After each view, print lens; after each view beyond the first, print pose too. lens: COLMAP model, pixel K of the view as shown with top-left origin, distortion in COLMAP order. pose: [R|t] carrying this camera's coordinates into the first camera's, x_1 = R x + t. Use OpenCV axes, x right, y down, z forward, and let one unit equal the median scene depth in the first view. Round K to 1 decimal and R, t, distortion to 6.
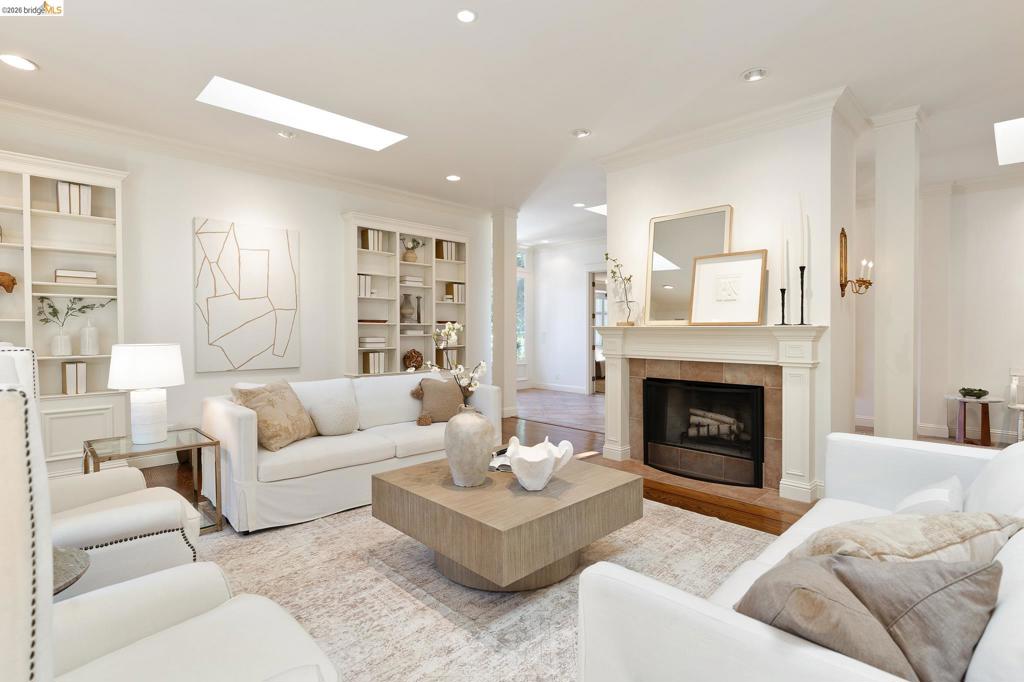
lens RADIAL K [[498.2, 0, 512.0], [0, 498.2, 341.0], [0, 0, 1]] dist [-0.001908, -0.000416]
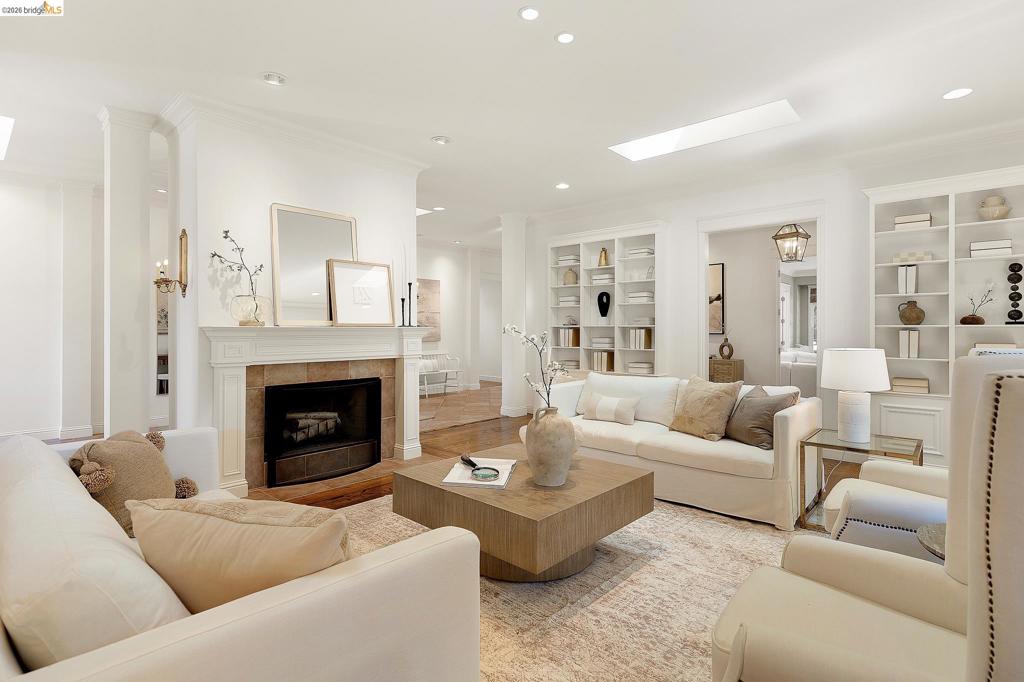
lens RADIAL K [[506.8, 0, 512.0], [0, 506.8, 326.4], [0, 0, 1]] dist [0.001146, 0.000481]
pose [[-0.048885, 0.001249, 0.998804, -0.727318], [0.021634, 0.999766, -0.000191, -0.023655], [-0.998570, 0.021599, -0.048901, 0.728615]]
